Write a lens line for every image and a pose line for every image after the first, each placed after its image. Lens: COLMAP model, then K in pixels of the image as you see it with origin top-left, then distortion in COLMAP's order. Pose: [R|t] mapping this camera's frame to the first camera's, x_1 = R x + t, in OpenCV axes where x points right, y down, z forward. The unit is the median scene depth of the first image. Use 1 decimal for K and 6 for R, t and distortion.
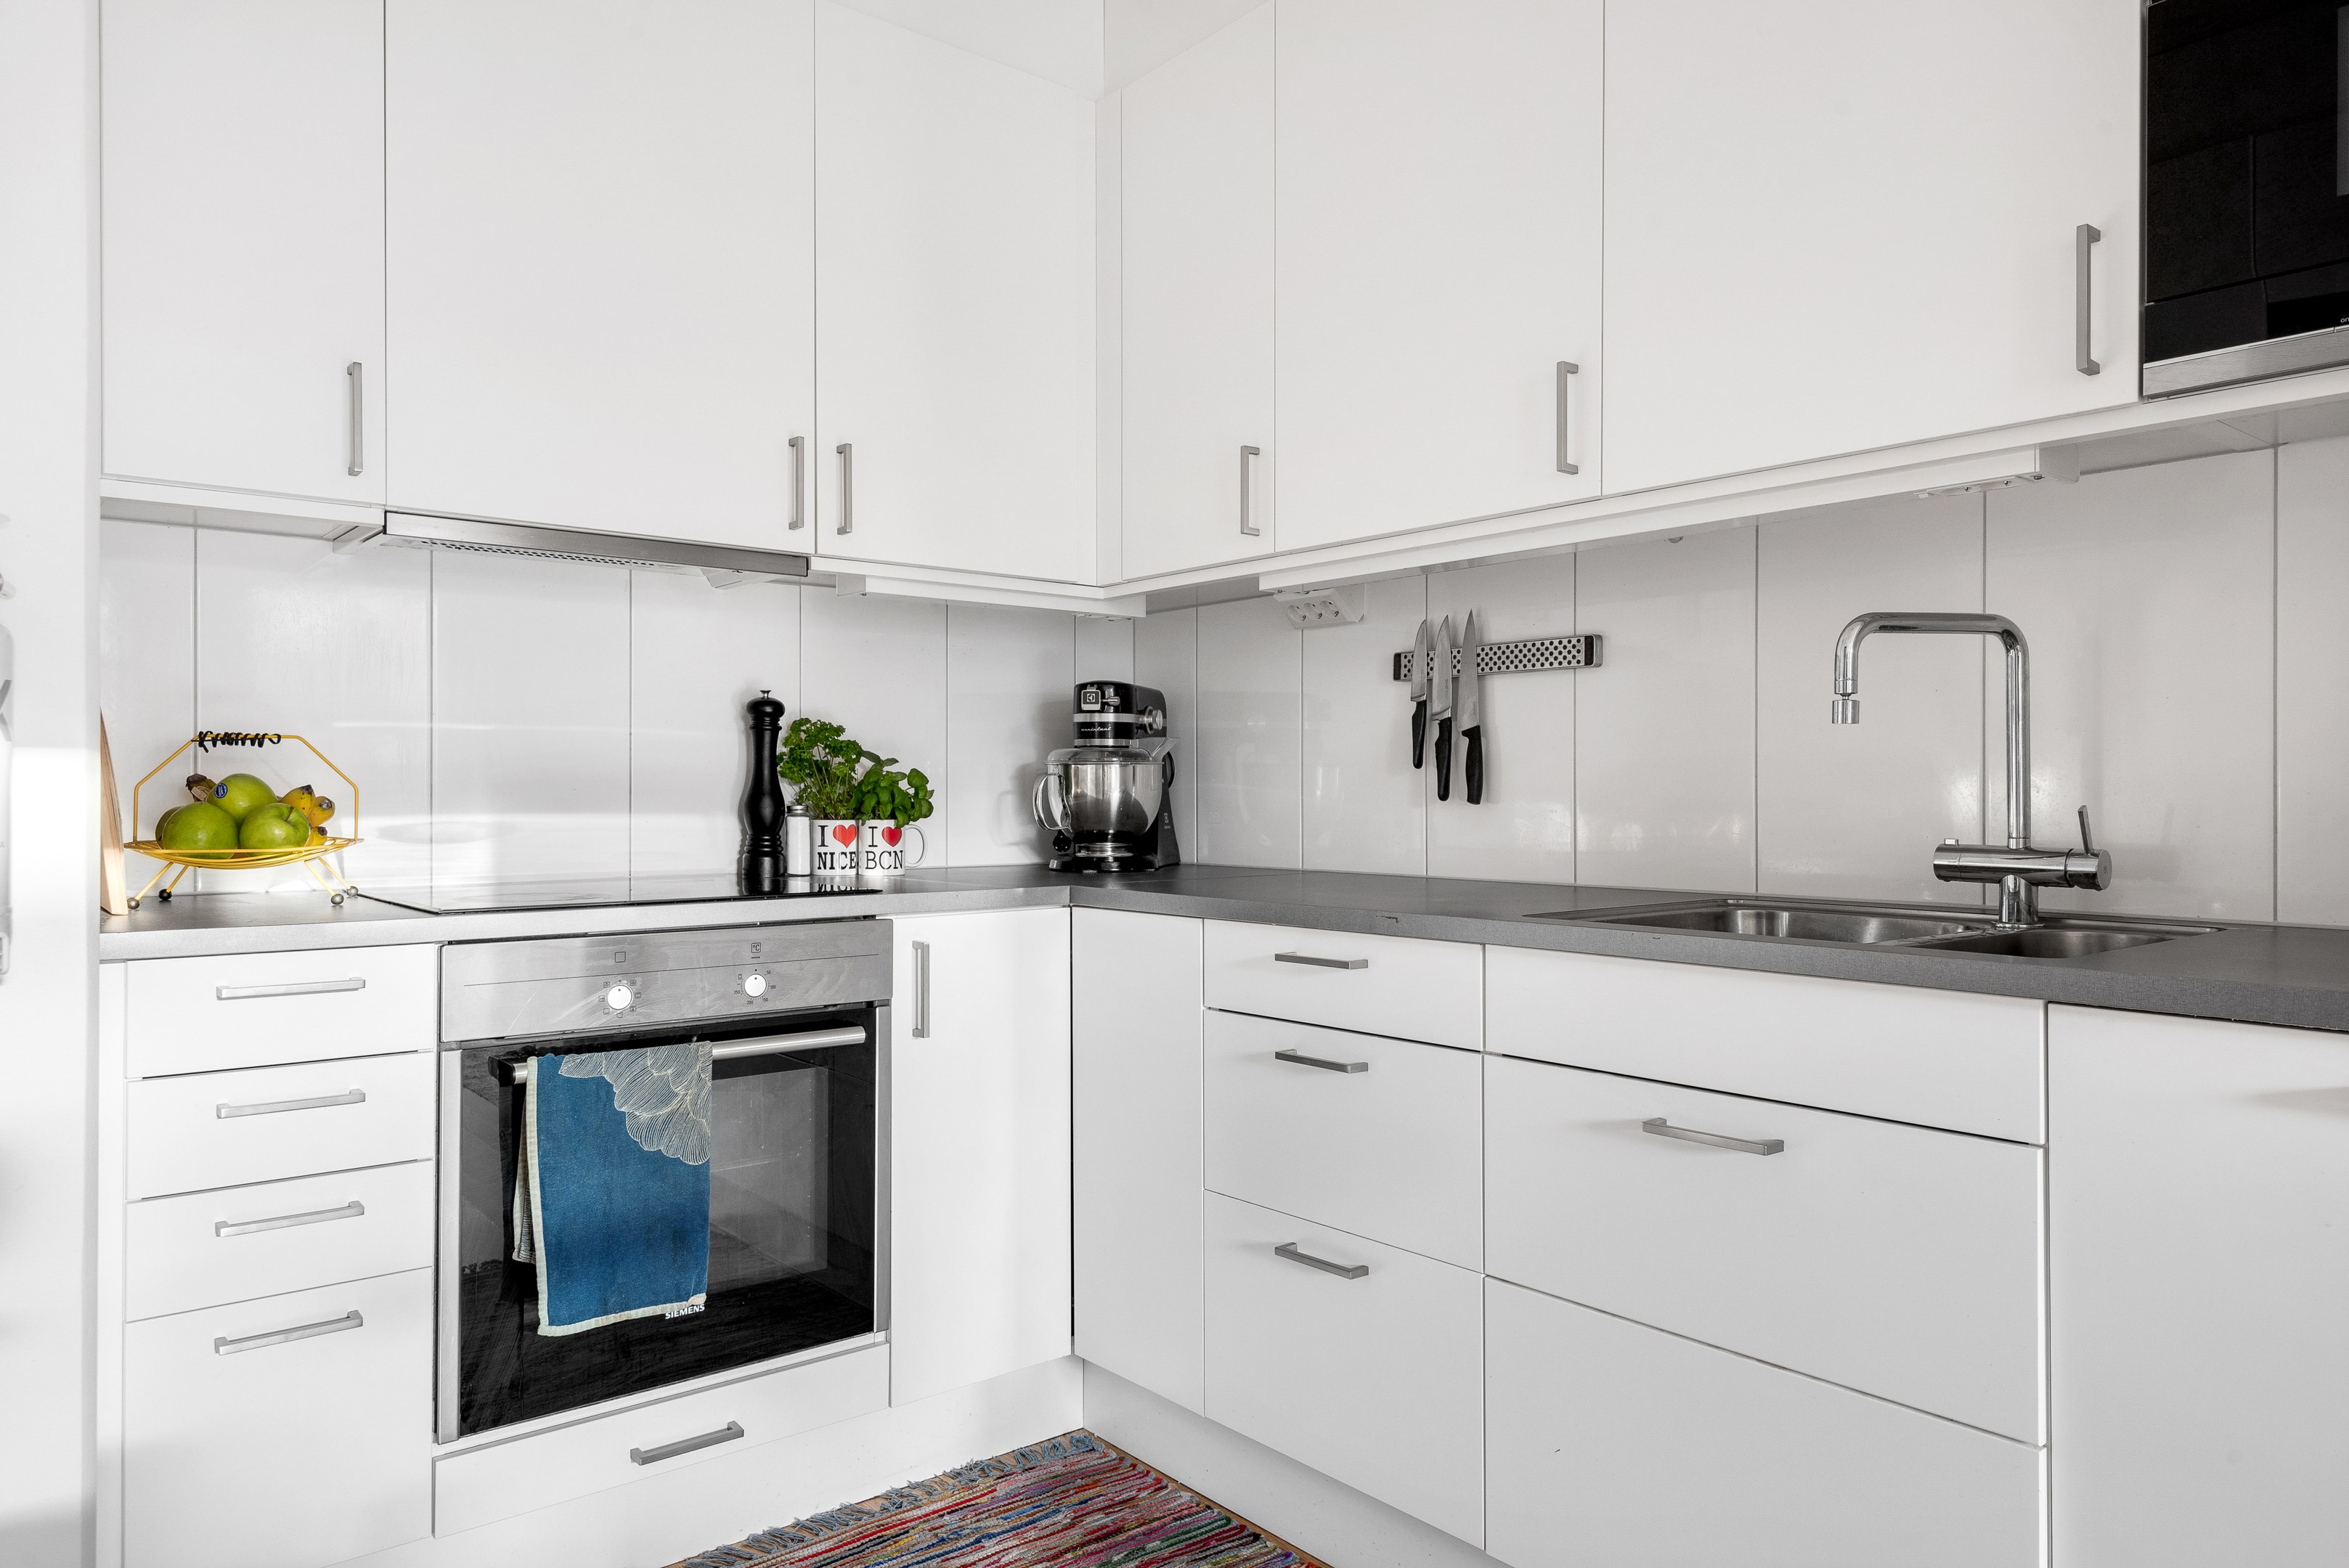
lens RADIAL K [[1502.6, 0, 1174.5], [0, 1502.6, 784.0], [0, 0, 1]] dist [0.030326, -0.000886]
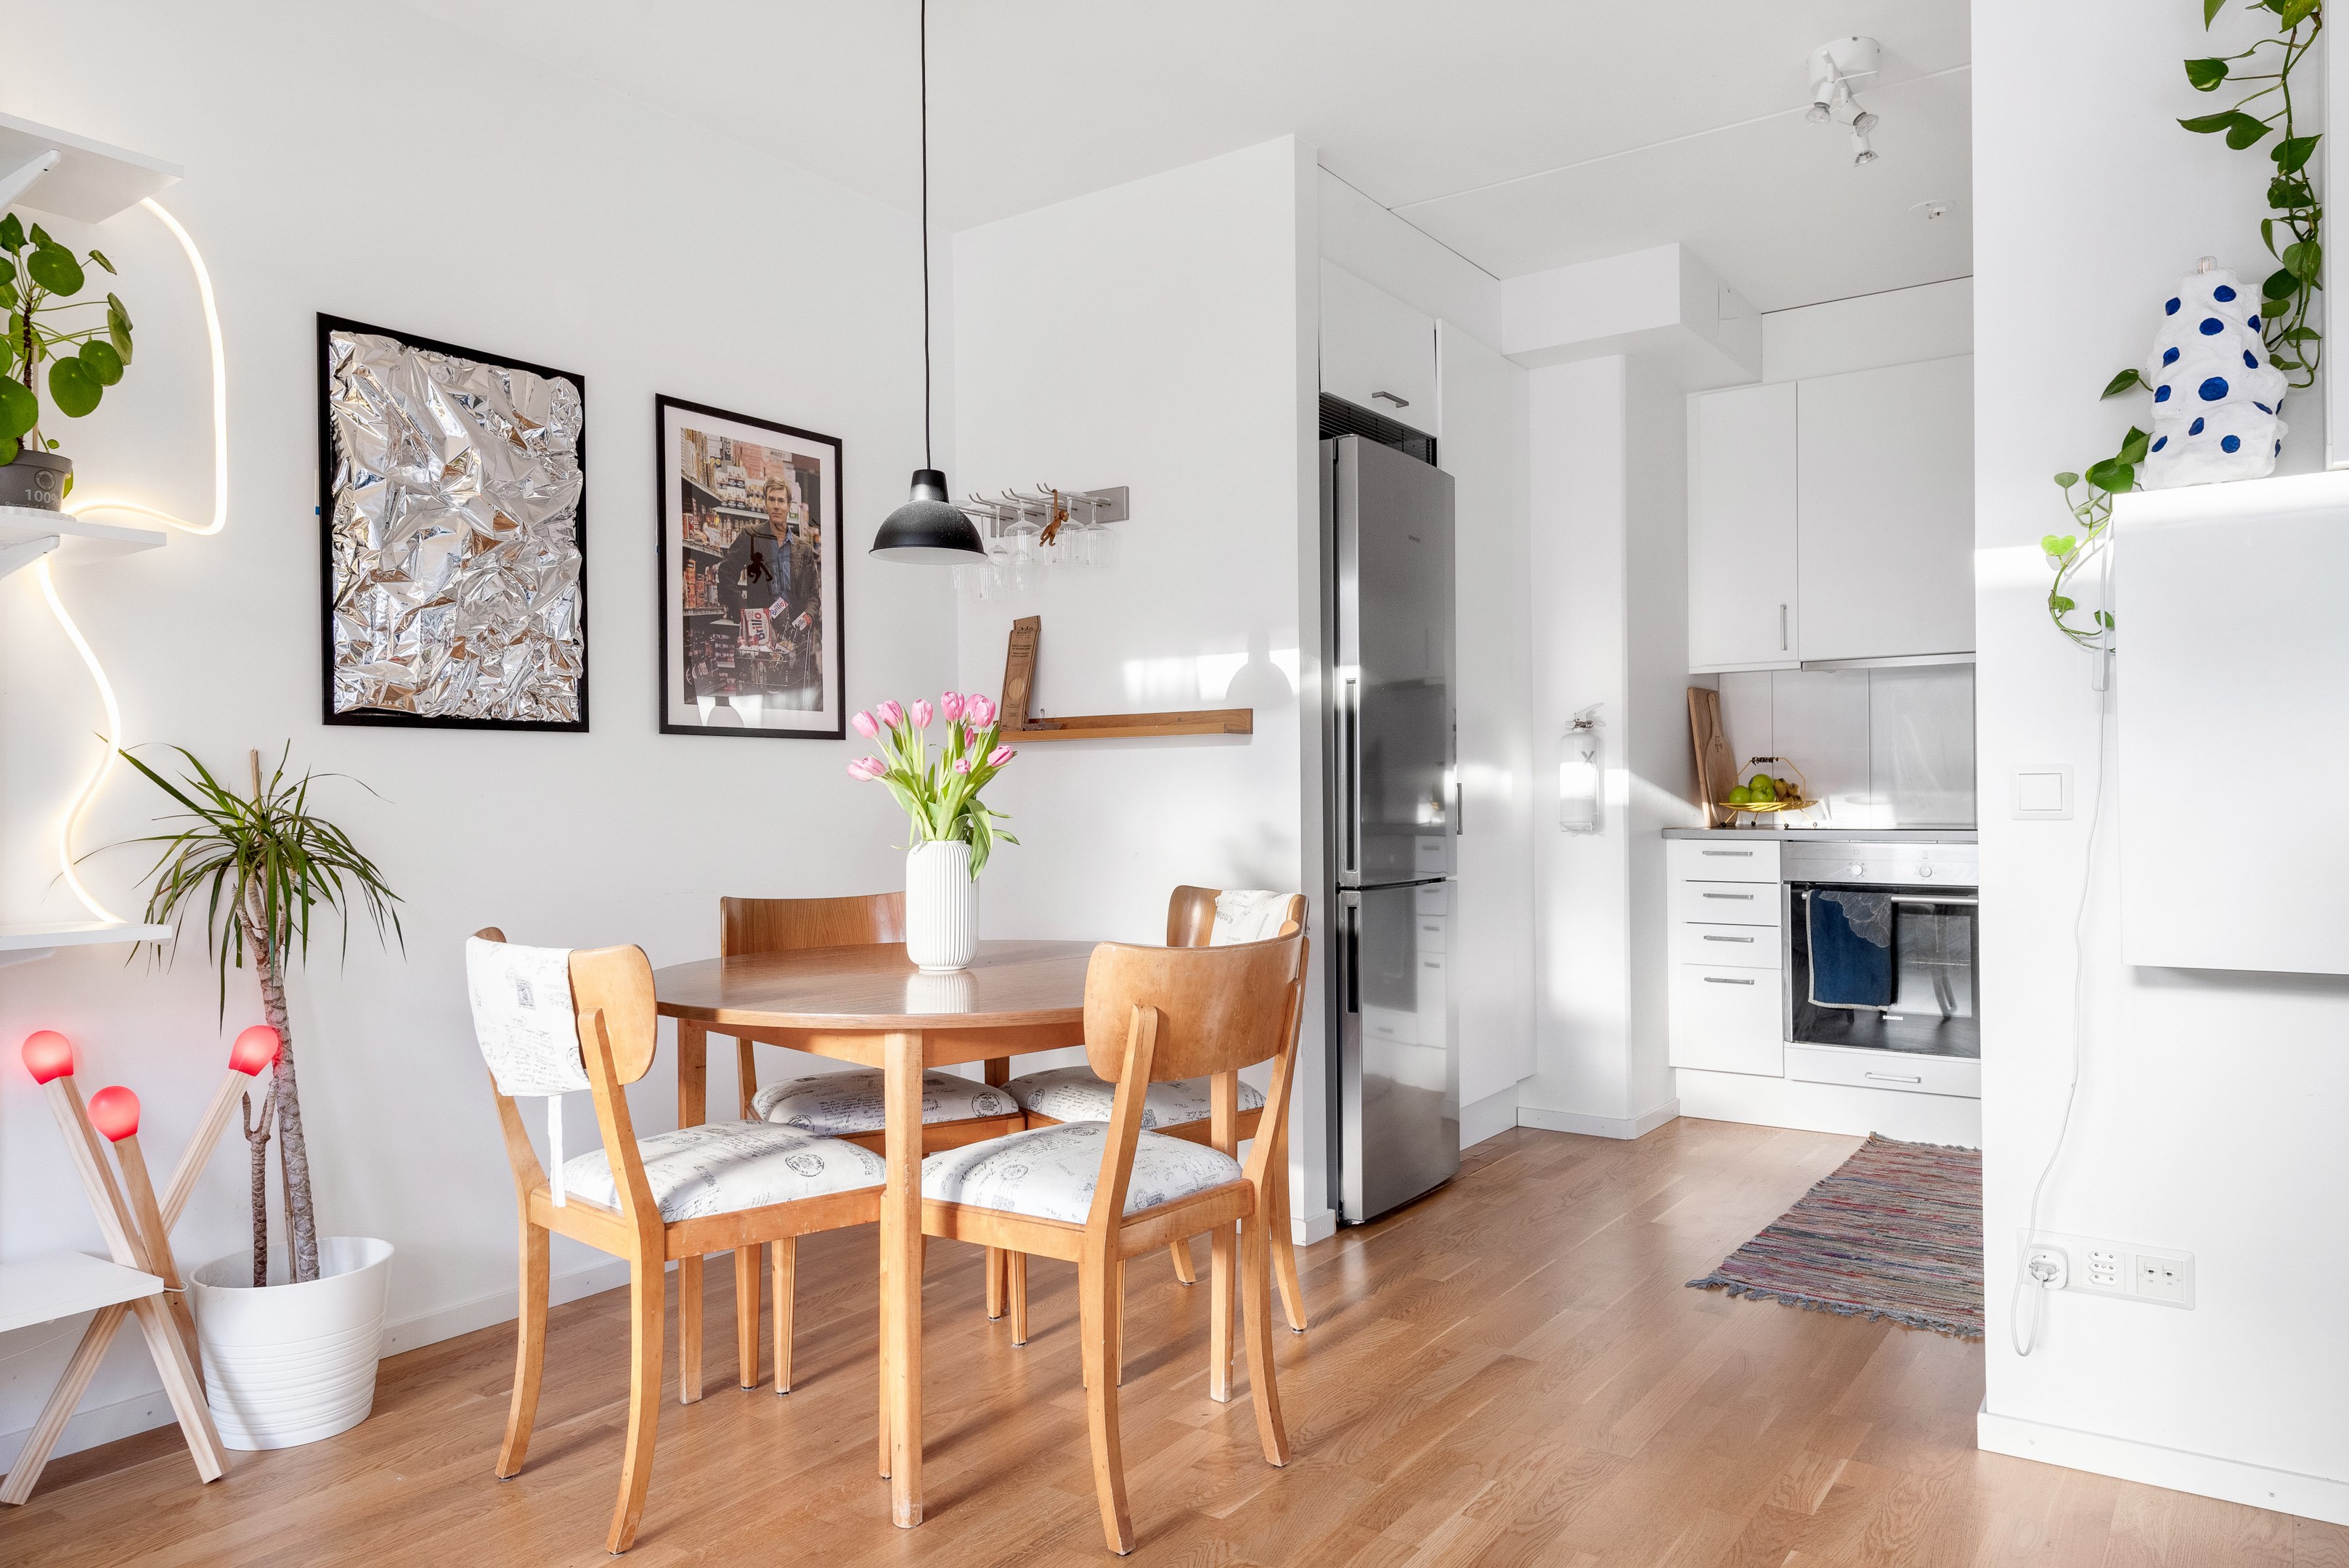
lens RADIAL K [[1502.6, 0, 1174.5], [0, 1502.6, 784.0], [0, 0, 1]] dist [0.030326, -0.000886]
pose [[0.251192, -0.013982, -0.967836, 1.222096], [0.015931, 0.999820, -0.010310, 0.014807], [0.967806, -0.012828, 0.251370, -0.432234]]
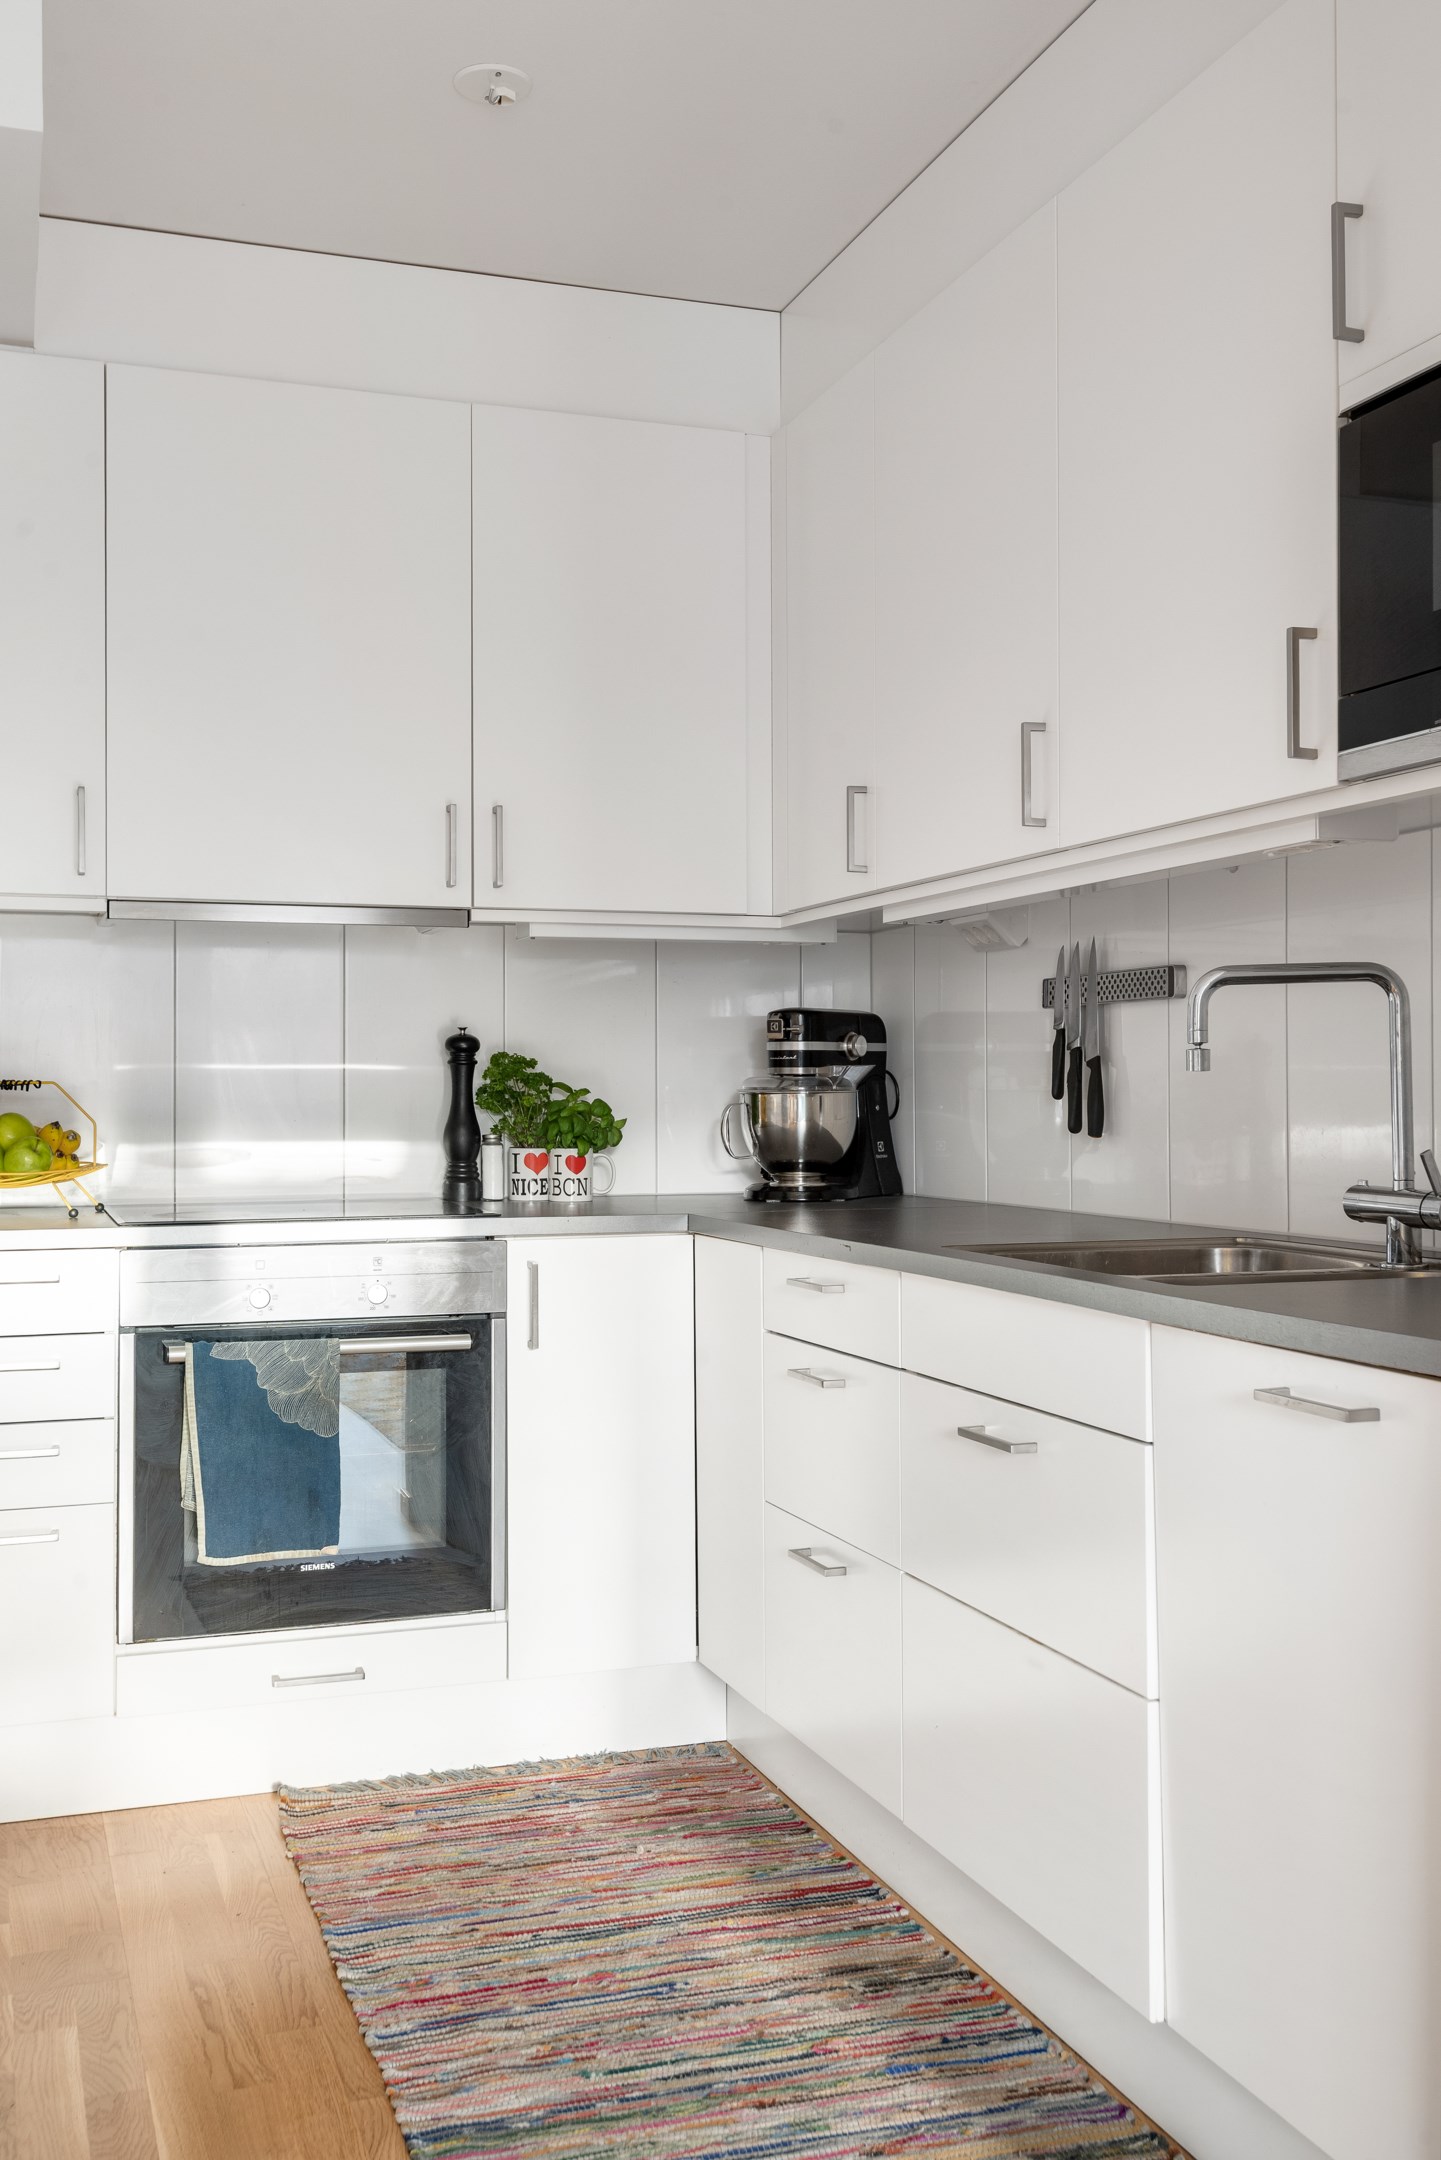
lens RADIAL K [[2100.8, 0, 720.5], [0, 2100.8, 1080.0], [0, 0, 1]] dist [0.080317, 0.005018]
pose [[0.934579, -0.005347, -0.355716, 0.448740], [0.005388, 0.999985, -0.000876, -0.023166], [0.355715, -0.001097, 0.934594, -0.348283]]
